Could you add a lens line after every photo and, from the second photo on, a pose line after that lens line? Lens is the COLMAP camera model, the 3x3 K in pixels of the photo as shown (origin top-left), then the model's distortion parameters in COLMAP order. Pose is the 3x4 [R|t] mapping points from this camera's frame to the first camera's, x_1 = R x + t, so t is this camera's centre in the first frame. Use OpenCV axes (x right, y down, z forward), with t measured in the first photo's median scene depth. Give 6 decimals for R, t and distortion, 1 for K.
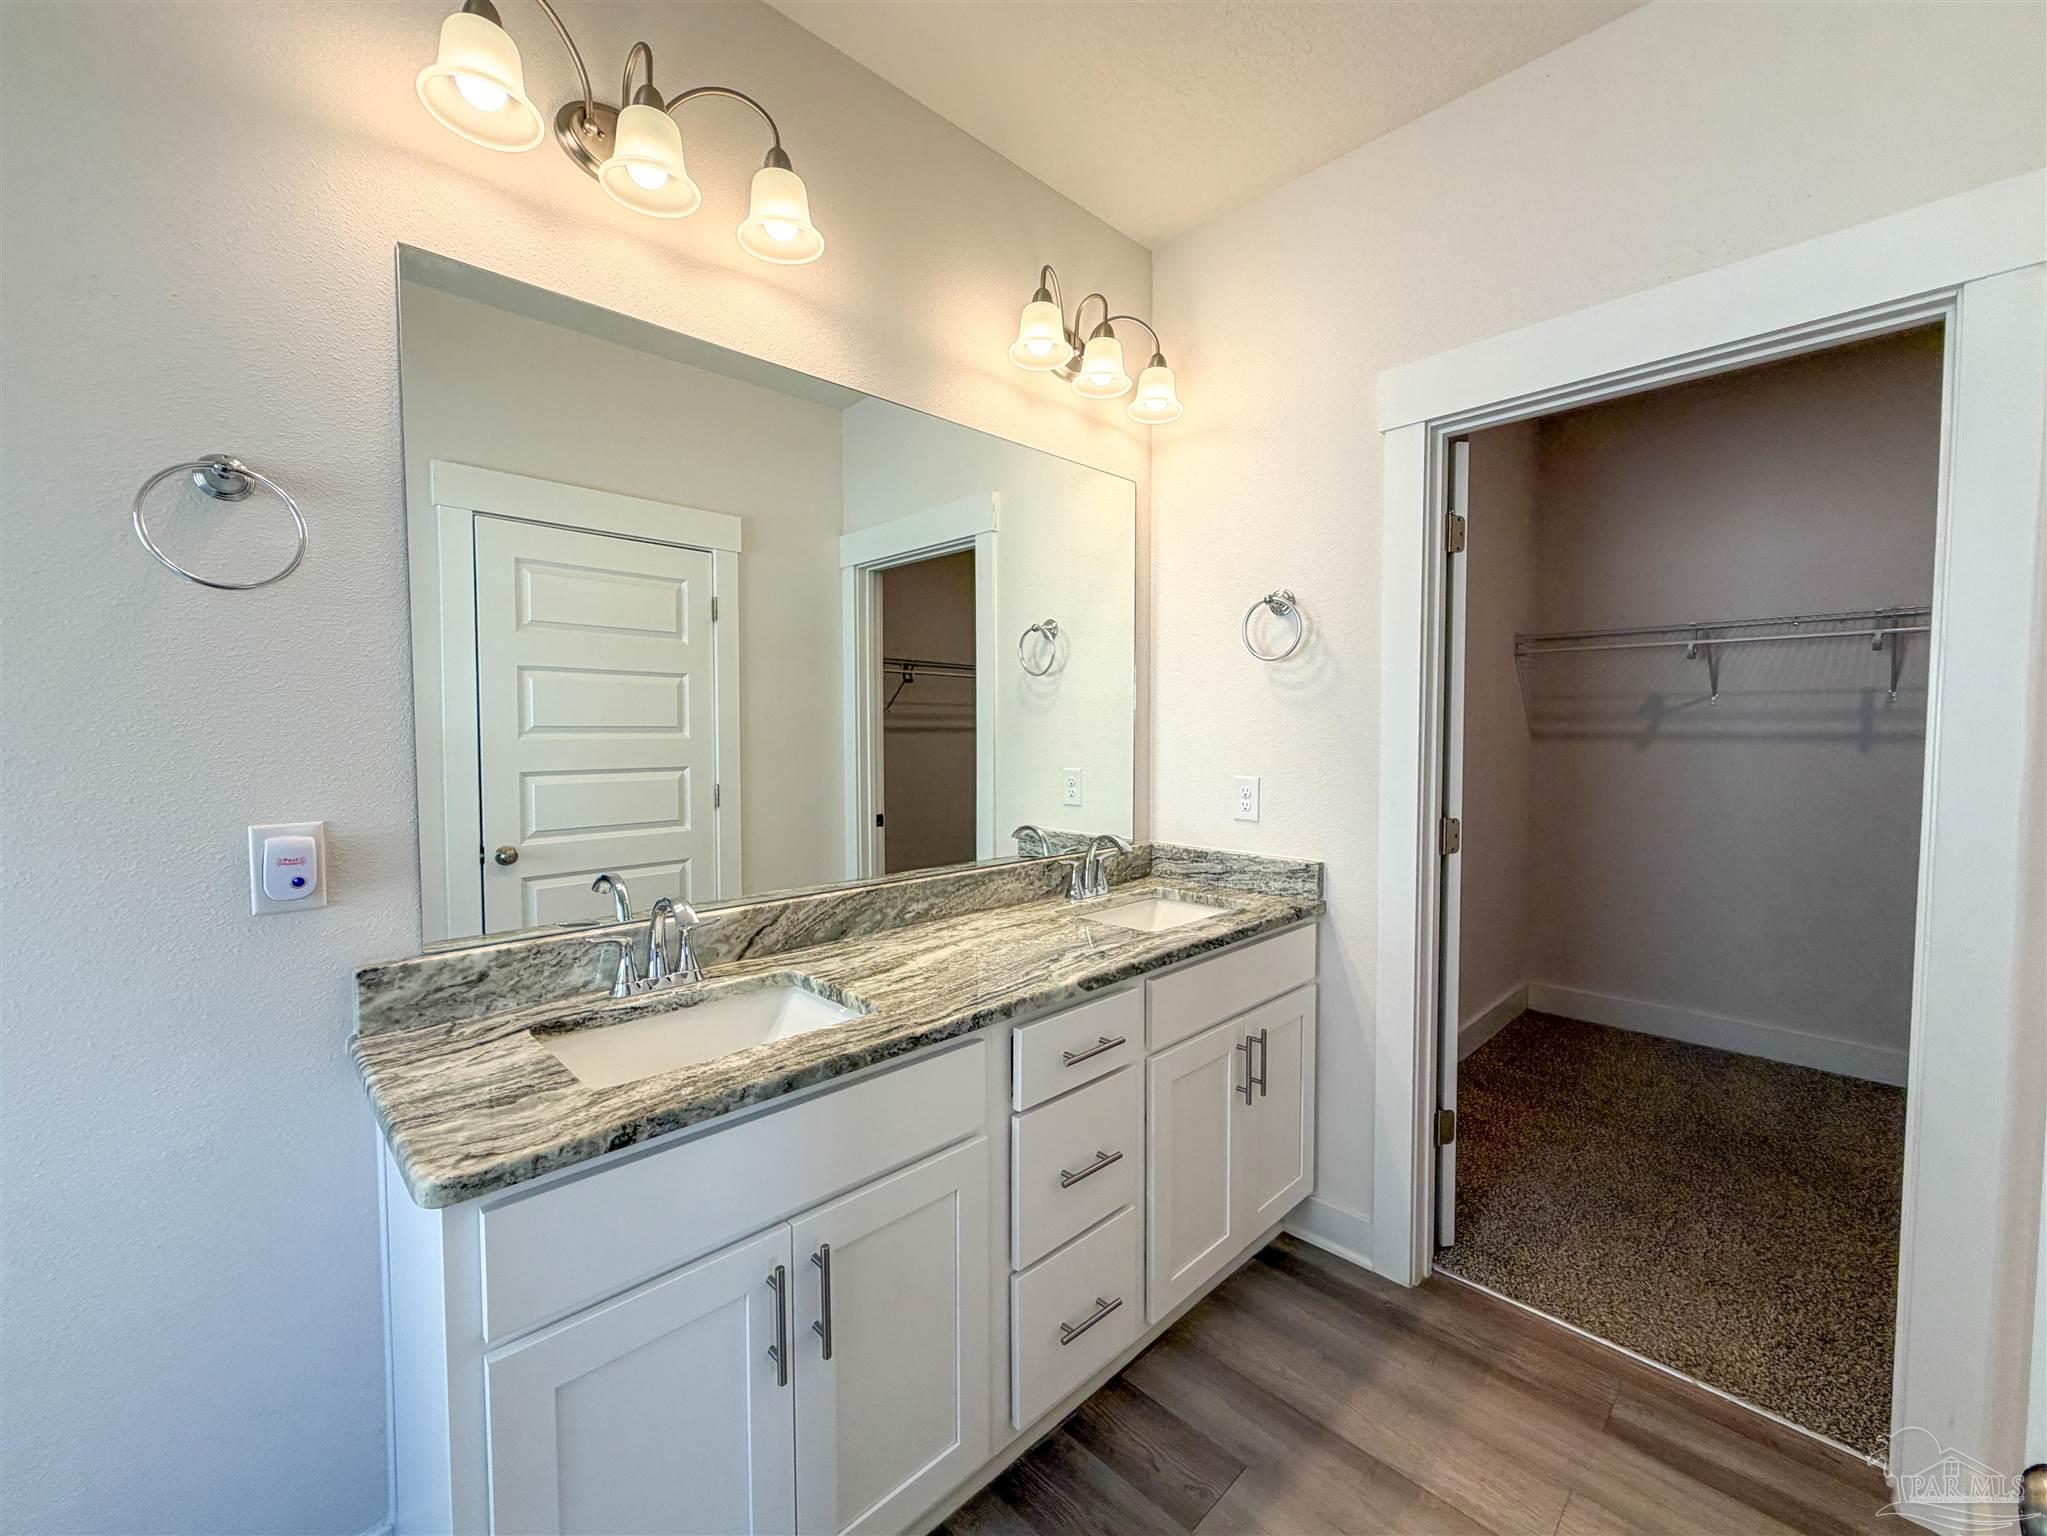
lens RADIAL K [[827.3, 0, 1018.9], [0, 827.3, 764.3], [0, 0, 1]] dist [-0.000478, 0.000337]
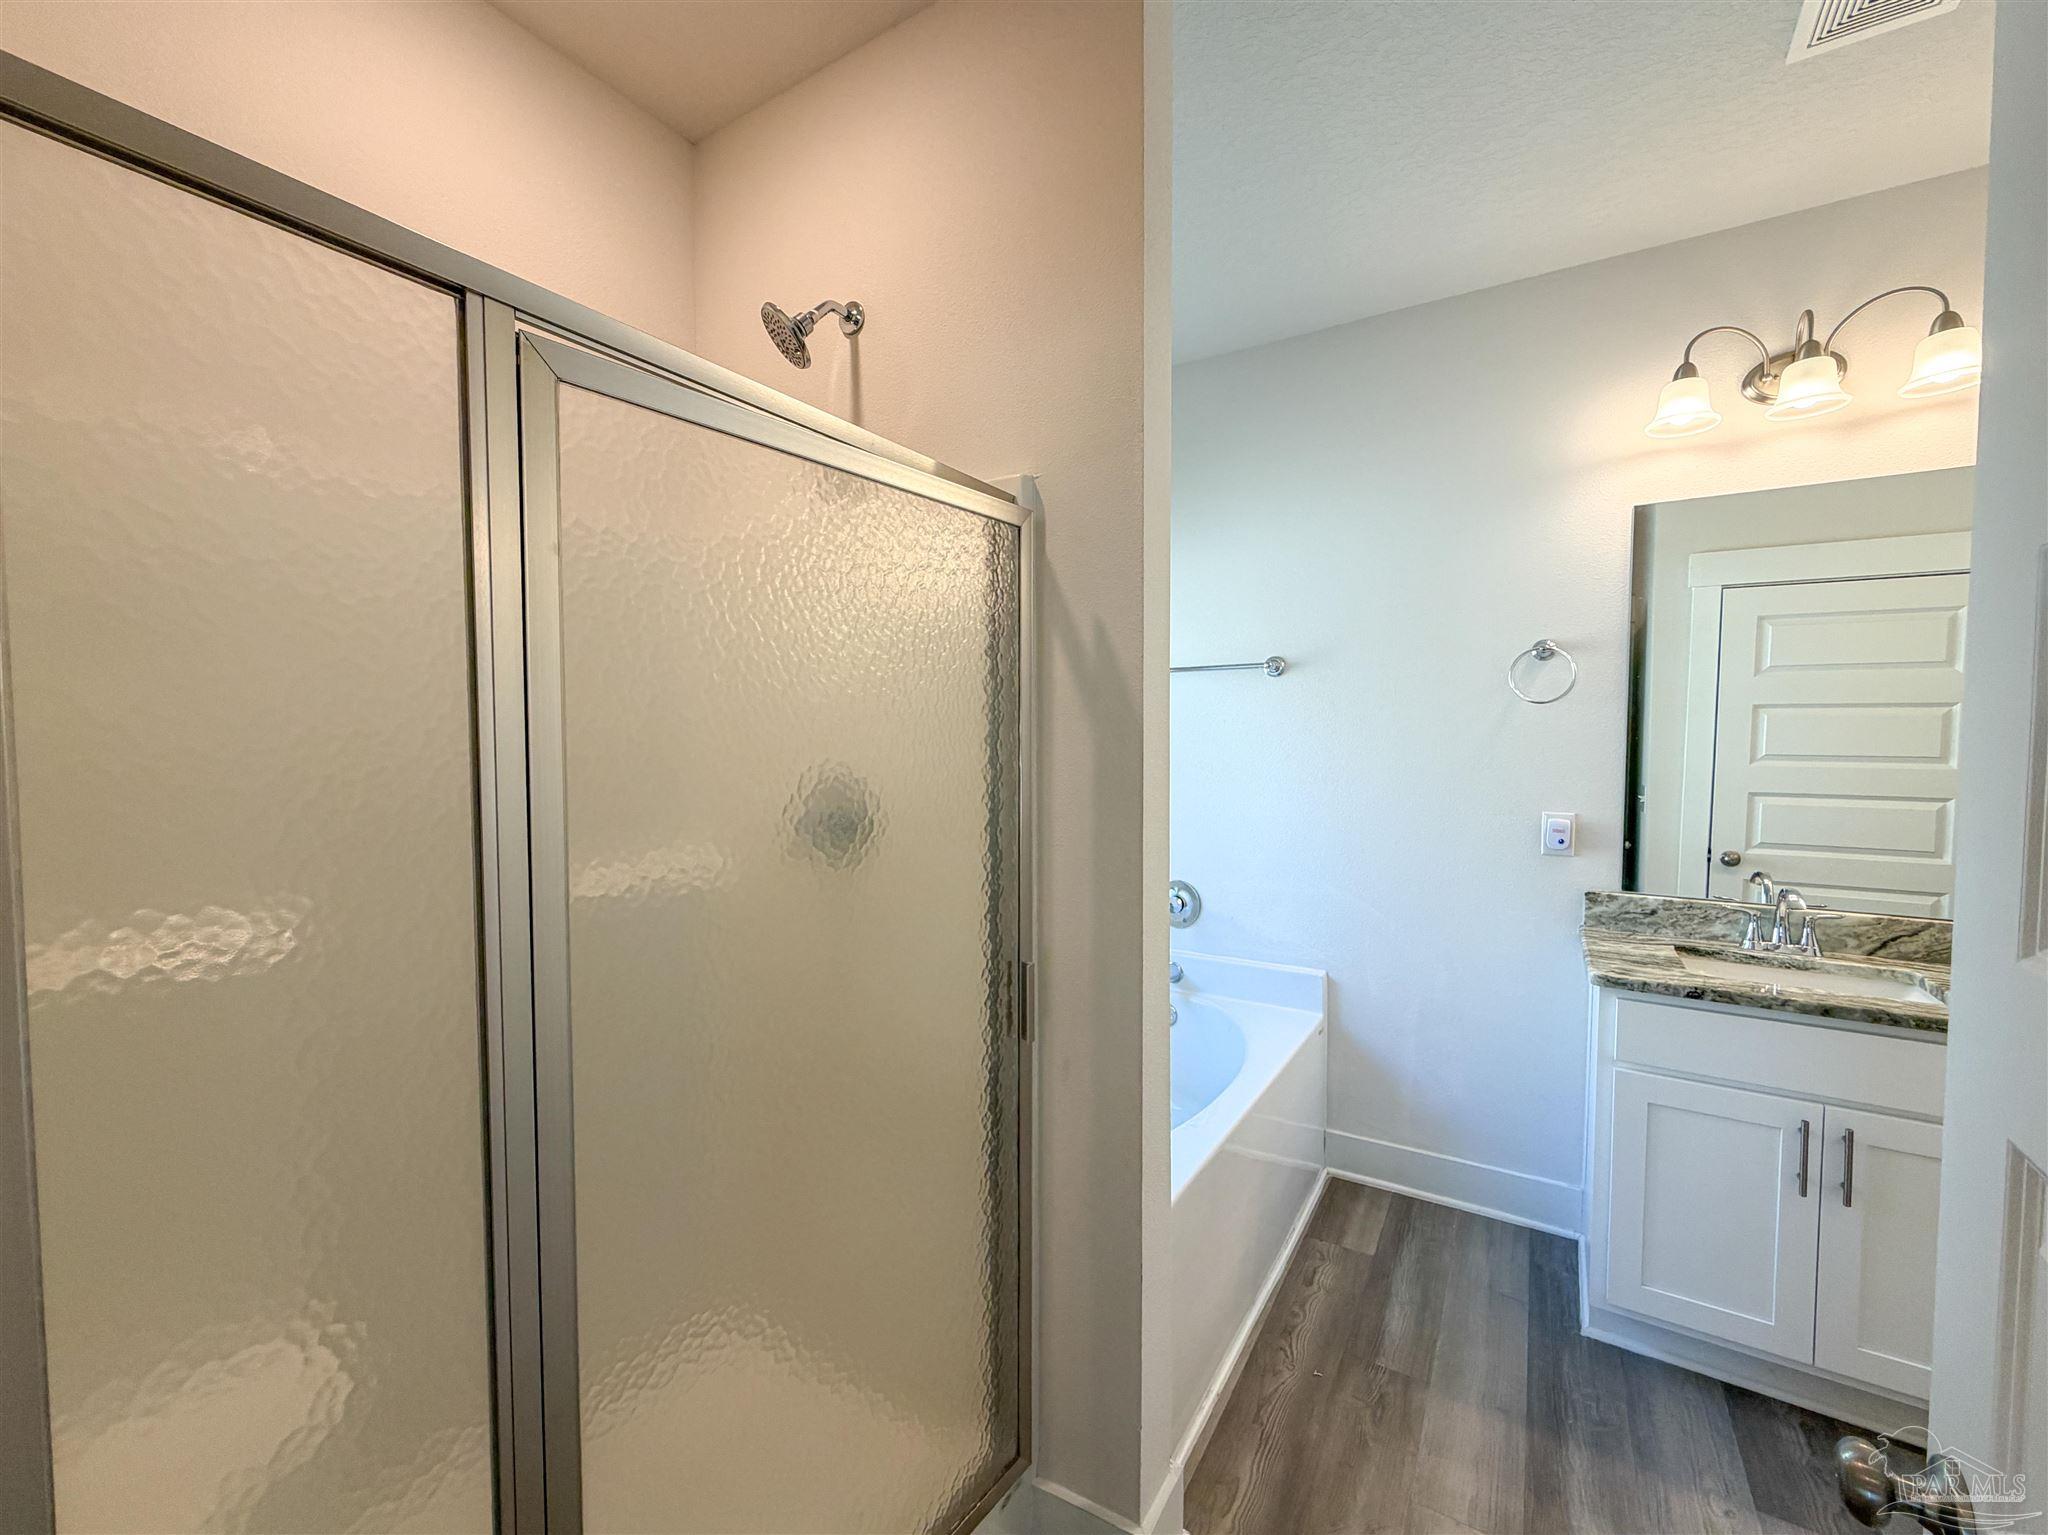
lens RADIAL K [[827.7, 0, 1013.4], [0, 827.7, 772.1], [0, 0, 1]] dist [-0.000478, 0.000337]
pose [[0.223900, 0.049215, -0.973369, 0.692570], [-0.044895, 0.998185, 0.040142, -0.042508], [0.973577, 0.034712, 0.225703, -0.673458]]
